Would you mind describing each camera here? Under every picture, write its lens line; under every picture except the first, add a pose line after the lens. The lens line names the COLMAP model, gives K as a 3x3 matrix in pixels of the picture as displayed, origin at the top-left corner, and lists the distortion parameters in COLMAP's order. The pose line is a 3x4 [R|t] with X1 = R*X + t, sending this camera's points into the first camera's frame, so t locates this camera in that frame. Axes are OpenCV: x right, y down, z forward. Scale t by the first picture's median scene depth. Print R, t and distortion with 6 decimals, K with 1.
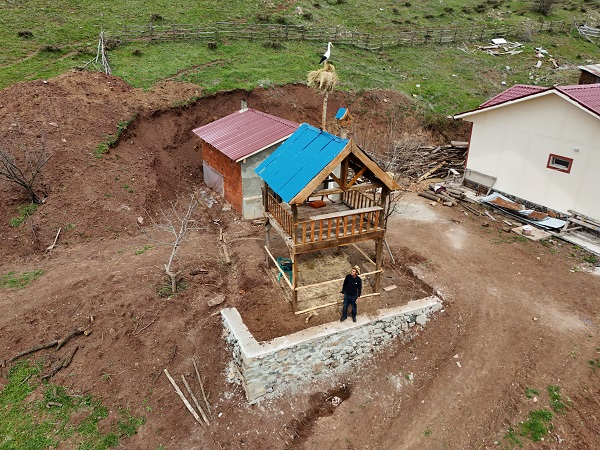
lens RADIAL K [[436.8, 0, 300.0], [0, 436.8, 225.0], [0, 0, 1]] dist [0.063016, -0.047951]
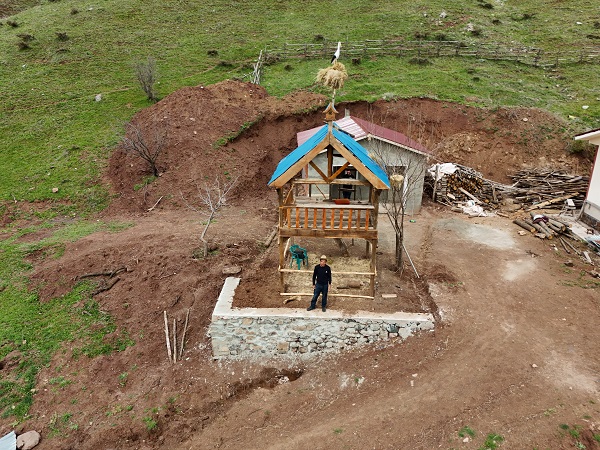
lens RADIAL K [[436.8, 0, 300.0], [0, 436.8, 225.0], [0, 0, 1]] dist [0.063016, -0.047951]
pose [[0.893247, 0.157574, -0.421047, 0.298940], [-0.178787, 0.983825, -0.011105, 0.026667], [0.412486, 0.085197, 0.906971, 0.026020]]
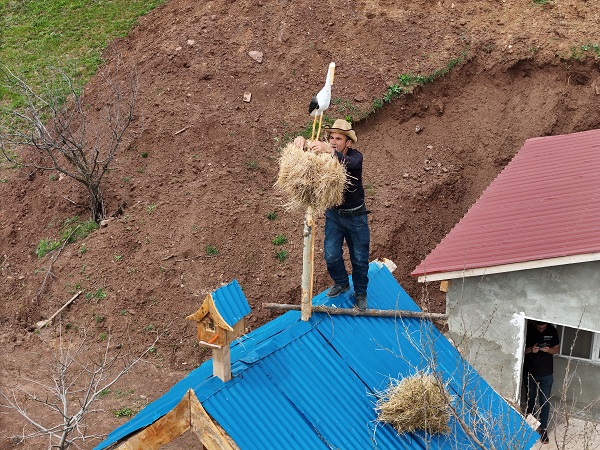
lens RADIAL K [[1189.4, 0, 300.0], [0, 1189.4, 225.0], [0, 0, 1]] dist [-0.134886, 0.004798]
pose [[0.612500, 0.302442, -0.730323, 0.403657], [-0.318078, 0.940110, 0.122557, -0.238331], [0.723650, 0.157234, 0.672018, 0.279392]]
